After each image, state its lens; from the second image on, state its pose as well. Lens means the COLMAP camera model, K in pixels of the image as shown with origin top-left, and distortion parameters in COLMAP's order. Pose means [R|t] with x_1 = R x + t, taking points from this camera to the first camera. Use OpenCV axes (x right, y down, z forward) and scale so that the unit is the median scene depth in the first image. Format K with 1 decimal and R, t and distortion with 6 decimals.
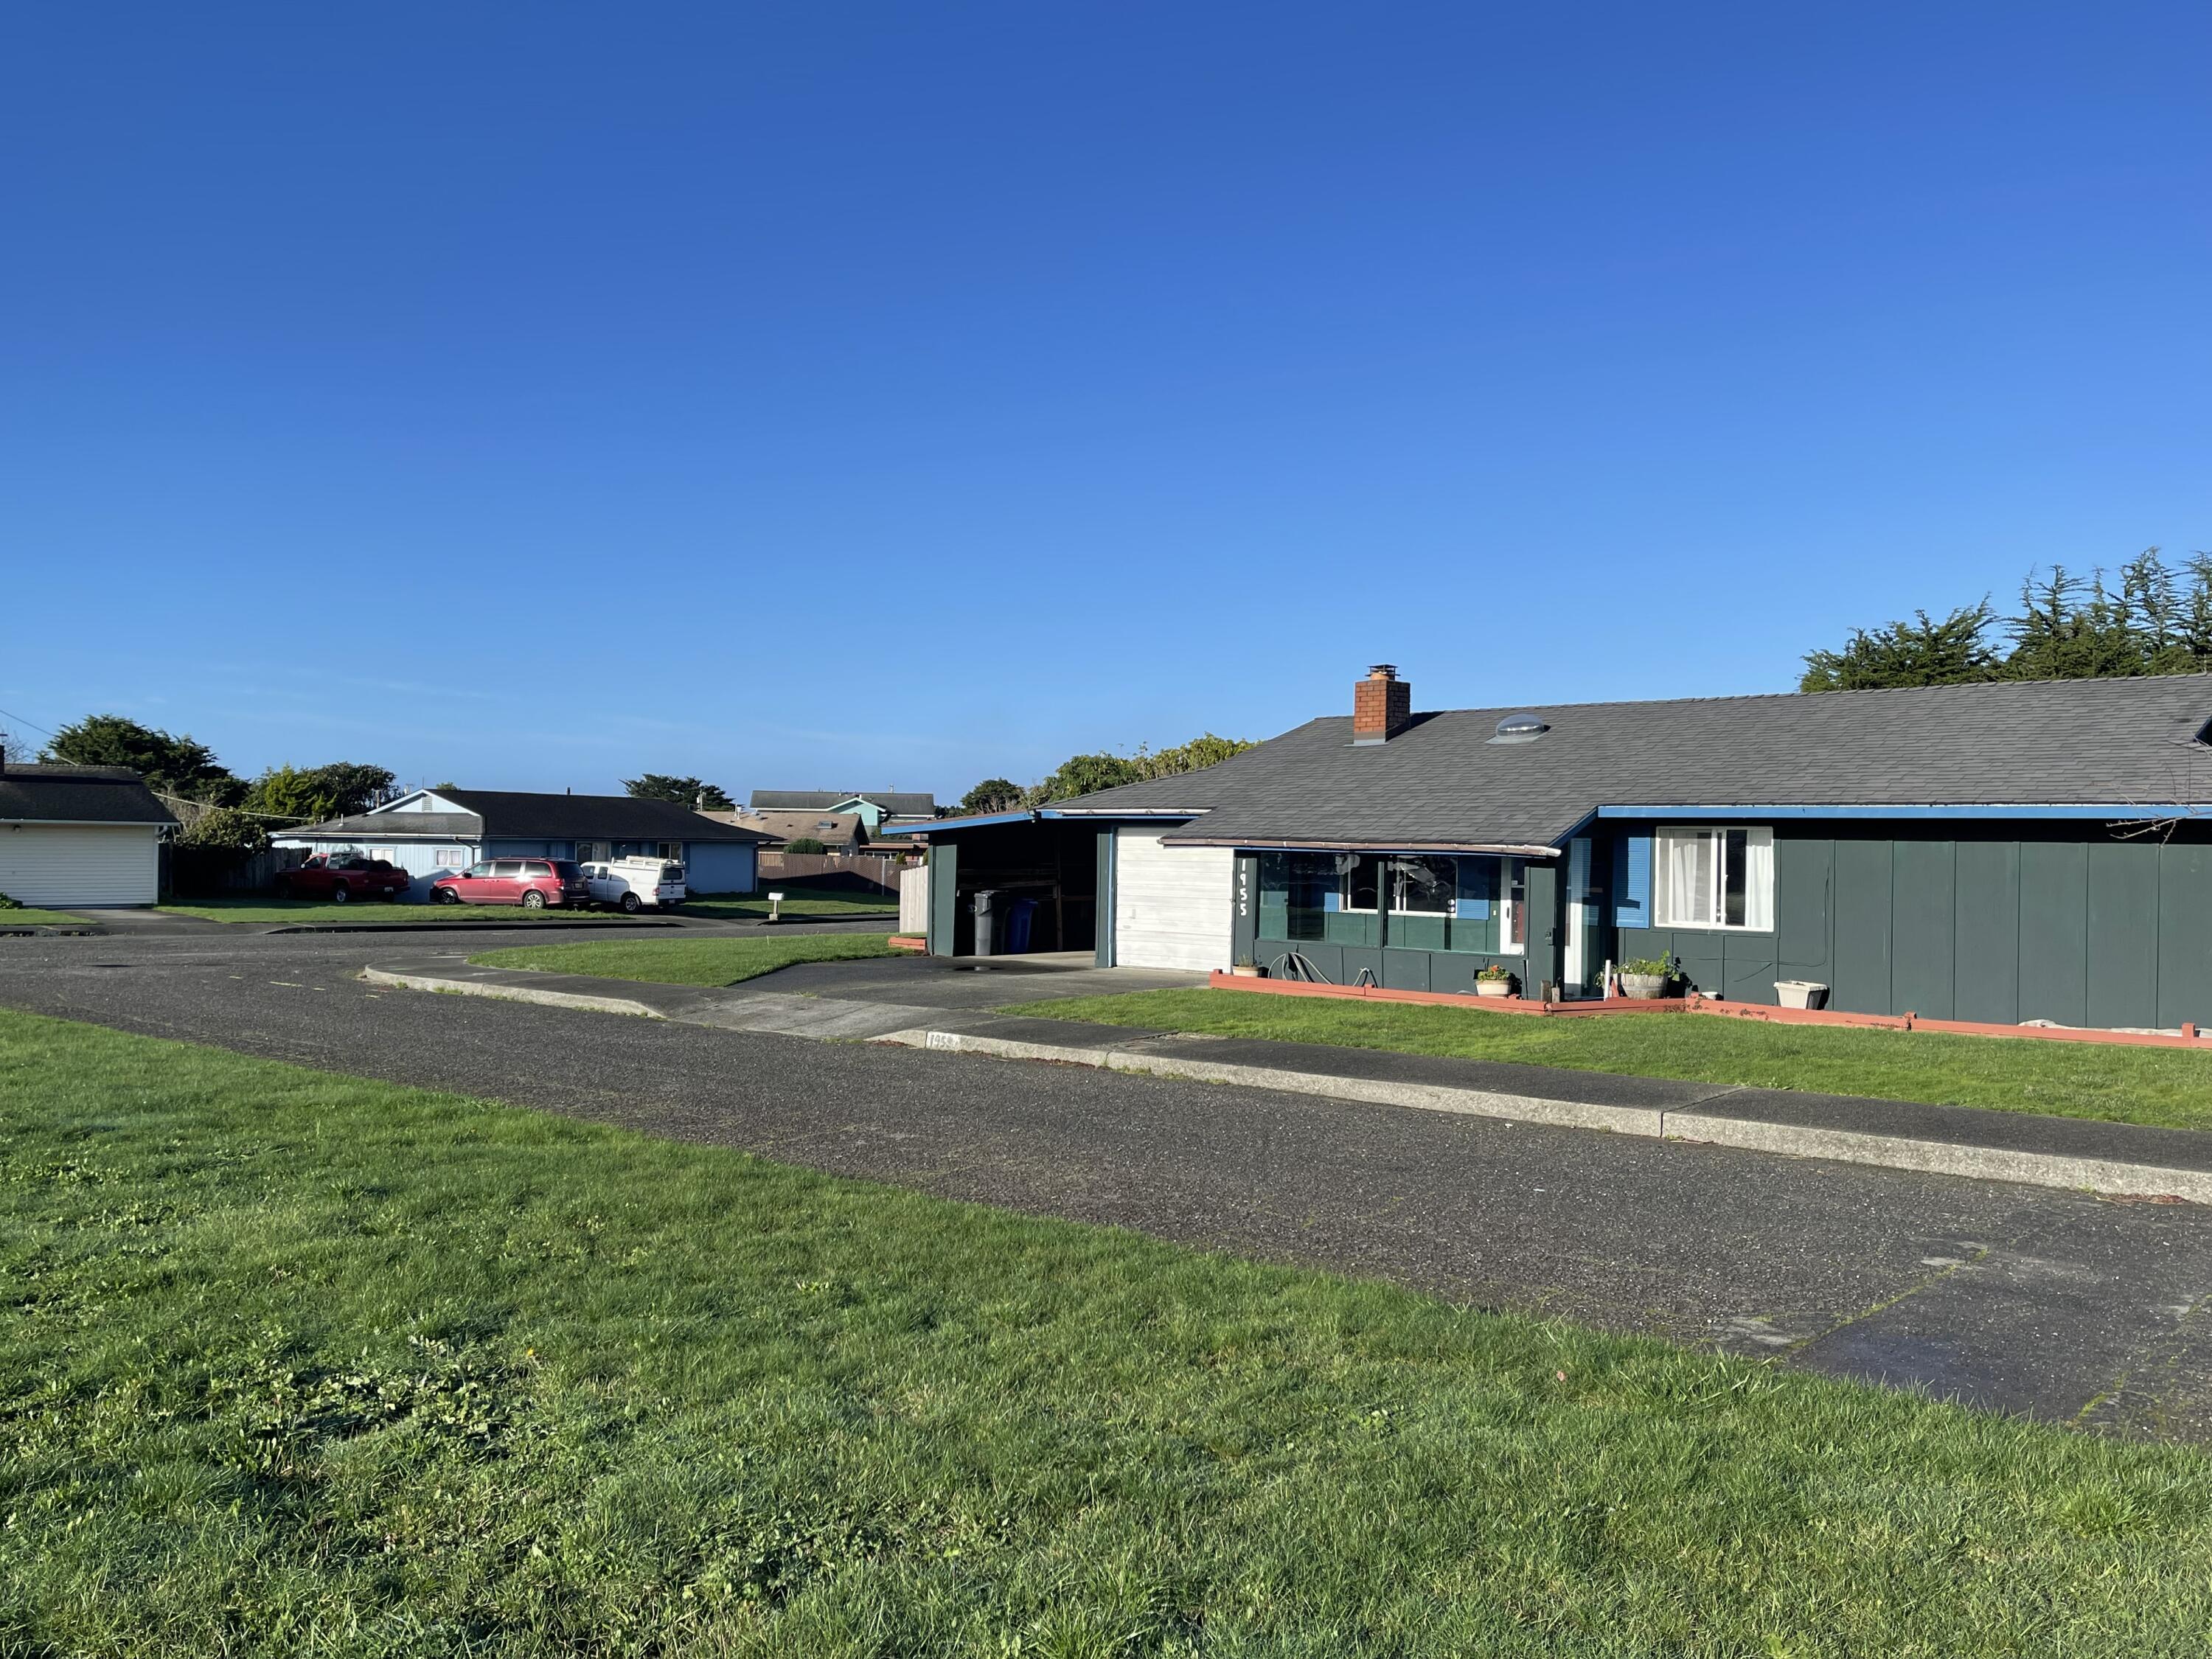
lens RADIAL K [[1747.7, 0, 1106.0], [0, 1747.7, 829.5], [0, 0, 1]] dist [0.028823, 0.000448]
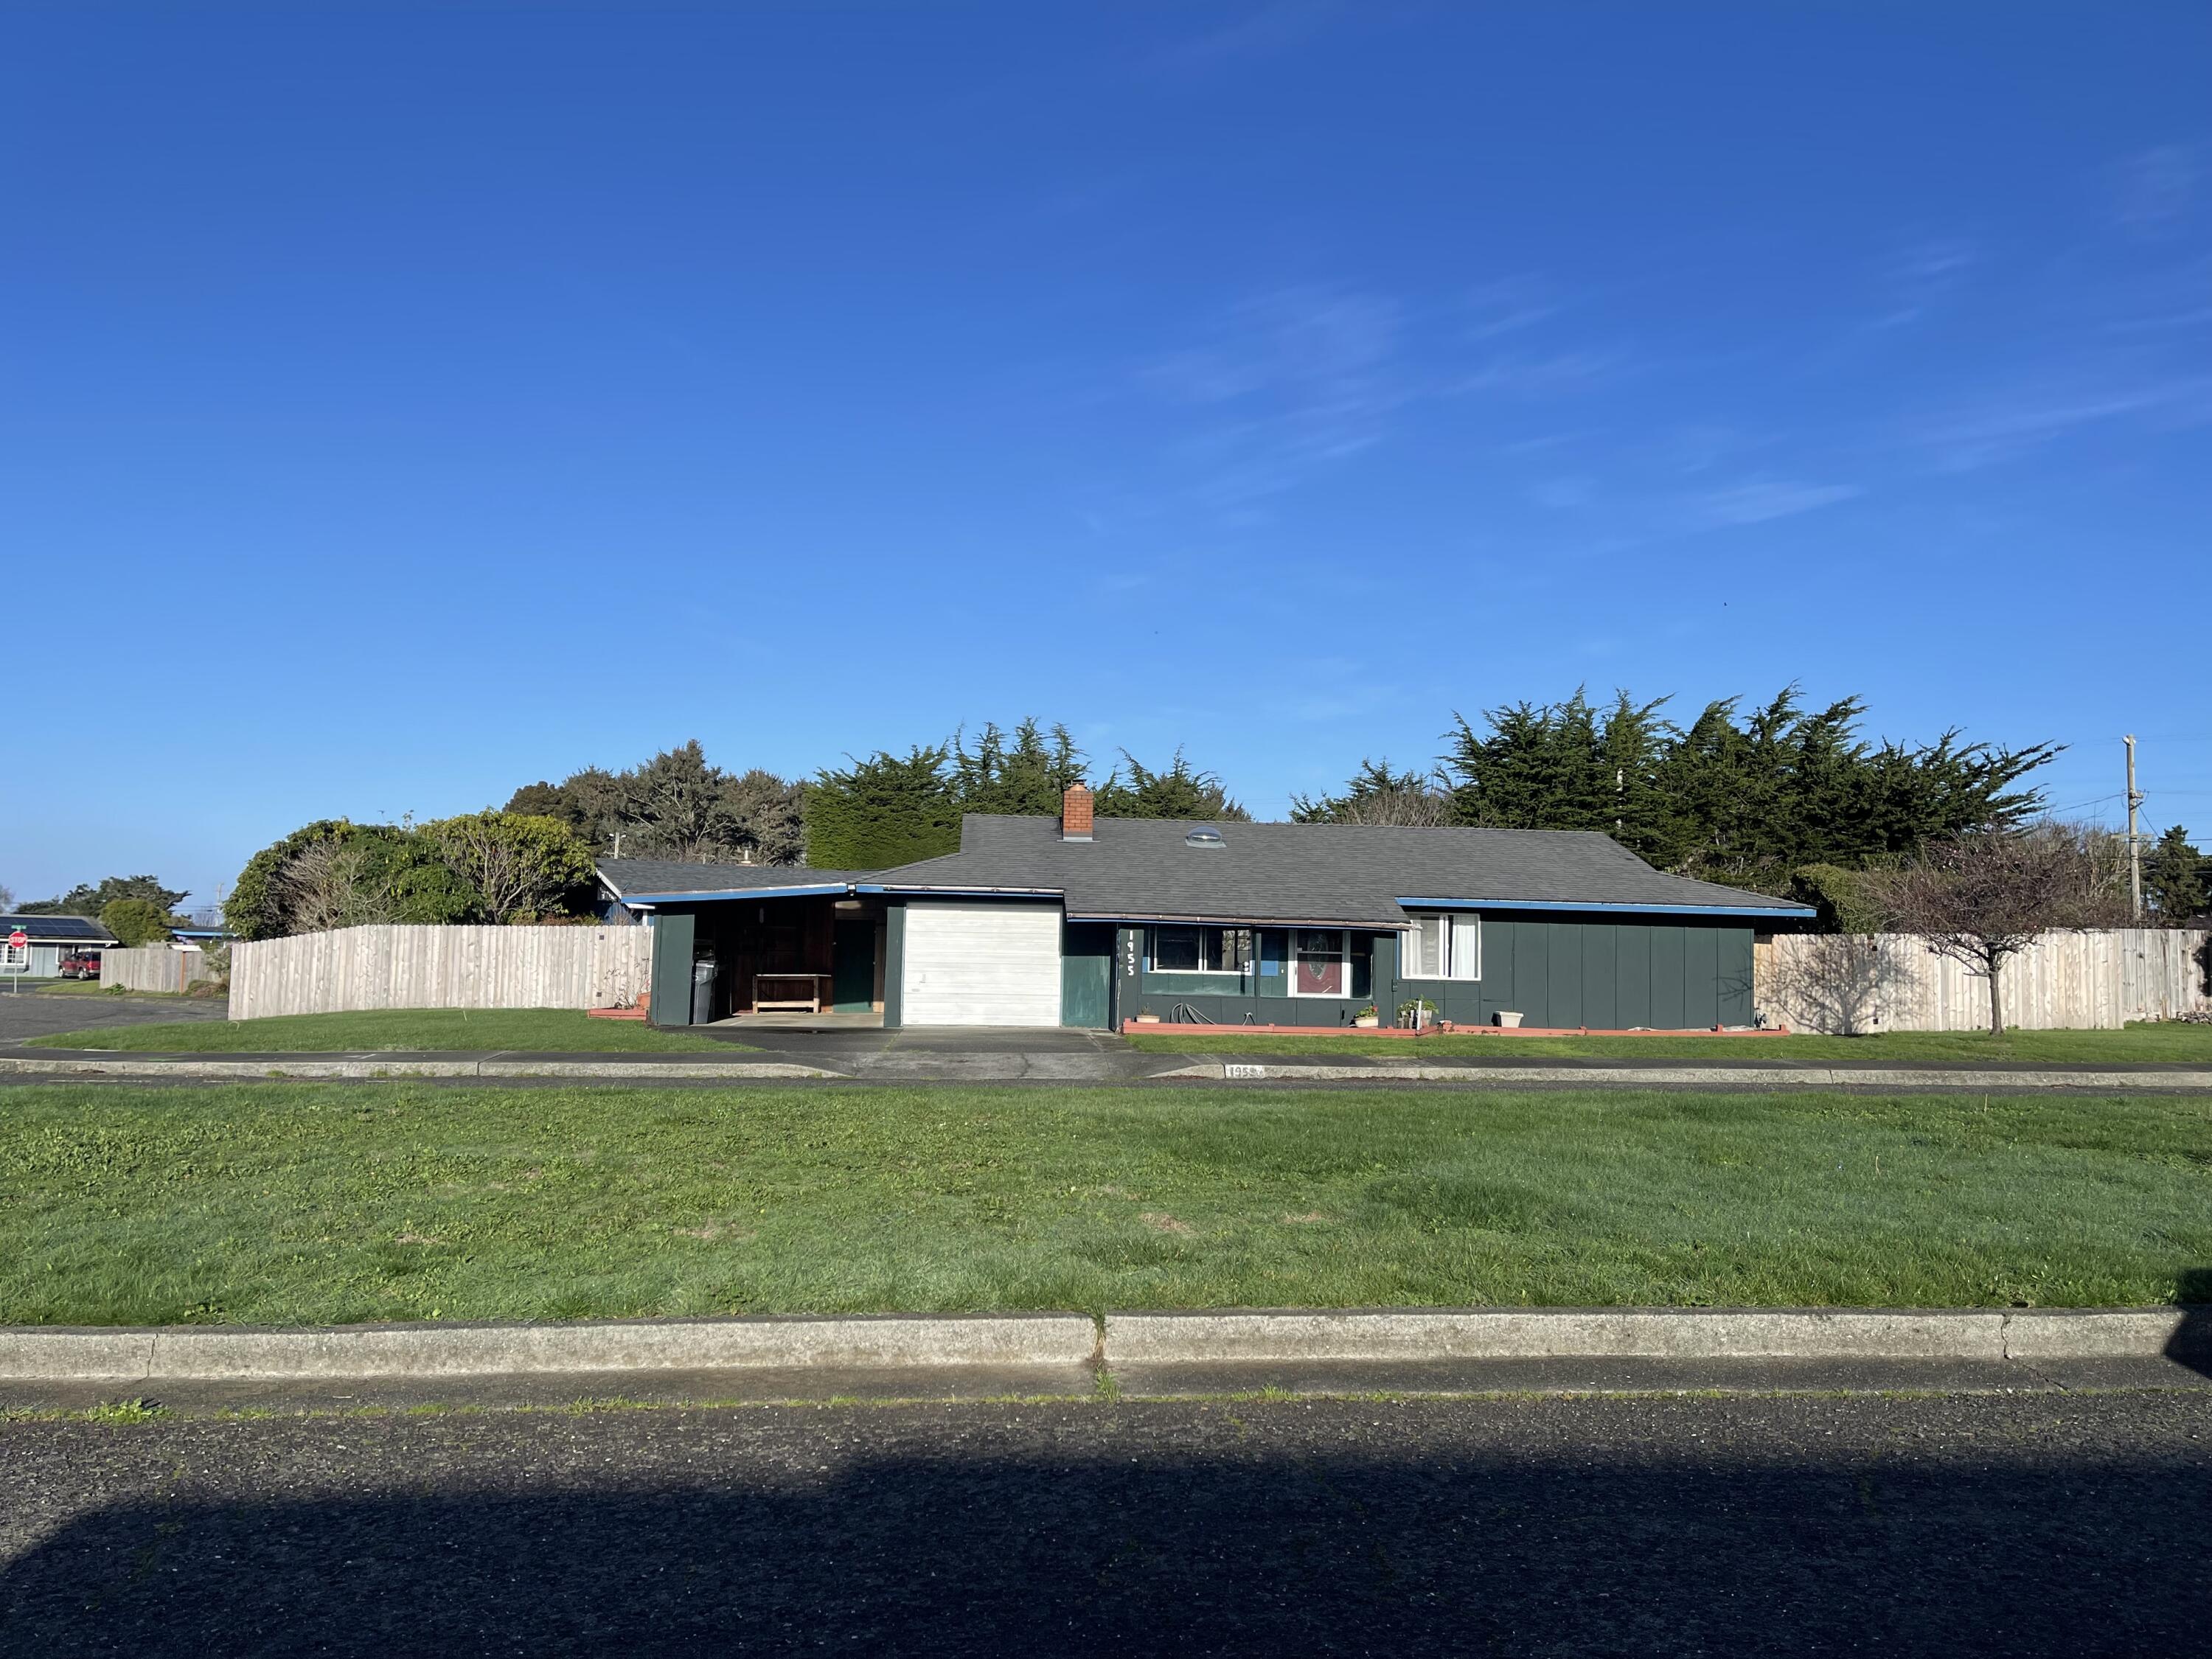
lens RADIAL K [[1696.1, 0, 1106.0], [0, 1696.1, 829.5], [0, 0, 1]] dist [0.085206, -0.094182]
pose [[0.668404, 0.054075, 0.741830, -0.877998], [-0.018858, 0.998265, -0.055776, 0.013439], [-0.743559, 0.023291, 0.668265, 0.200885]]
